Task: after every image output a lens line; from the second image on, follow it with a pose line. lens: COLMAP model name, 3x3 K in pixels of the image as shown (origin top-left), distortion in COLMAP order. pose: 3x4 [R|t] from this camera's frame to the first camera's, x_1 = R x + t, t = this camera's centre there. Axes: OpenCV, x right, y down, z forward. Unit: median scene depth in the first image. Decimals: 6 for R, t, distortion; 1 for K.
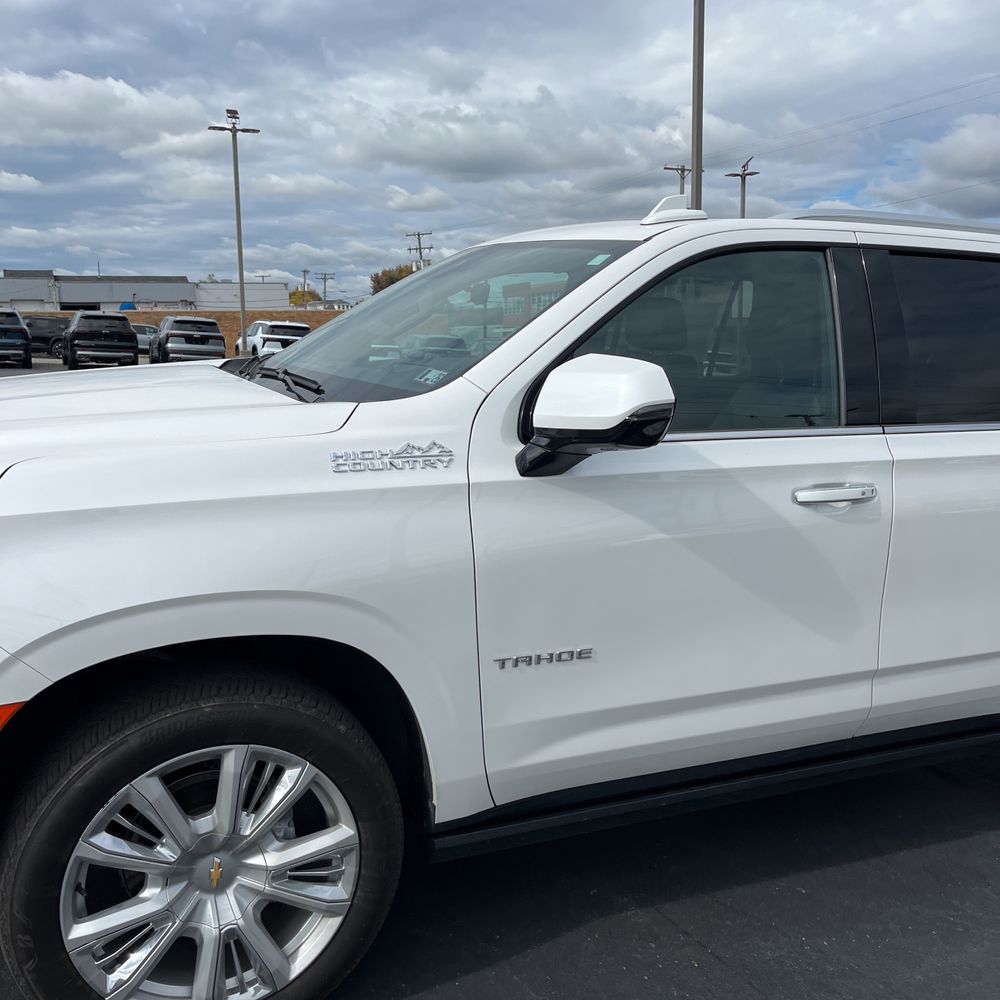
lens RADIAL K [[1003.2, 0, 492.2], [0, 1003.2, 505.1], [0, 0, 1]] dist [0.022749, 0.000000]
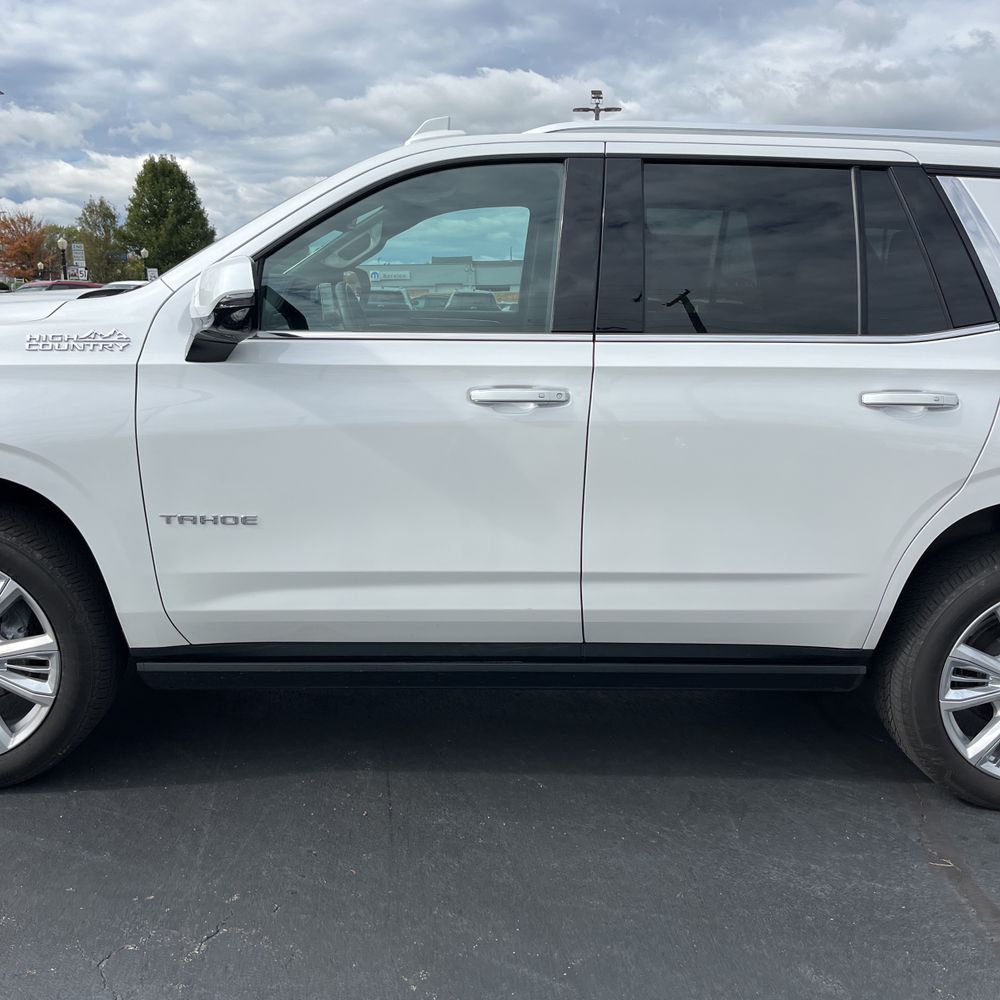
lens RADIAL K [[1003.2, 0, 500.1], [0, 1003.2, 519.1], [0, 0, 1]] dist [0.022749, 0.000000]
pose [[0.928850, 0.070123, -0.363759, 0.742828], [-0.058146, 0.997347, 0.043787, 0.075345], [0.365864, -0.019521, 0.930463, 0.027604]]
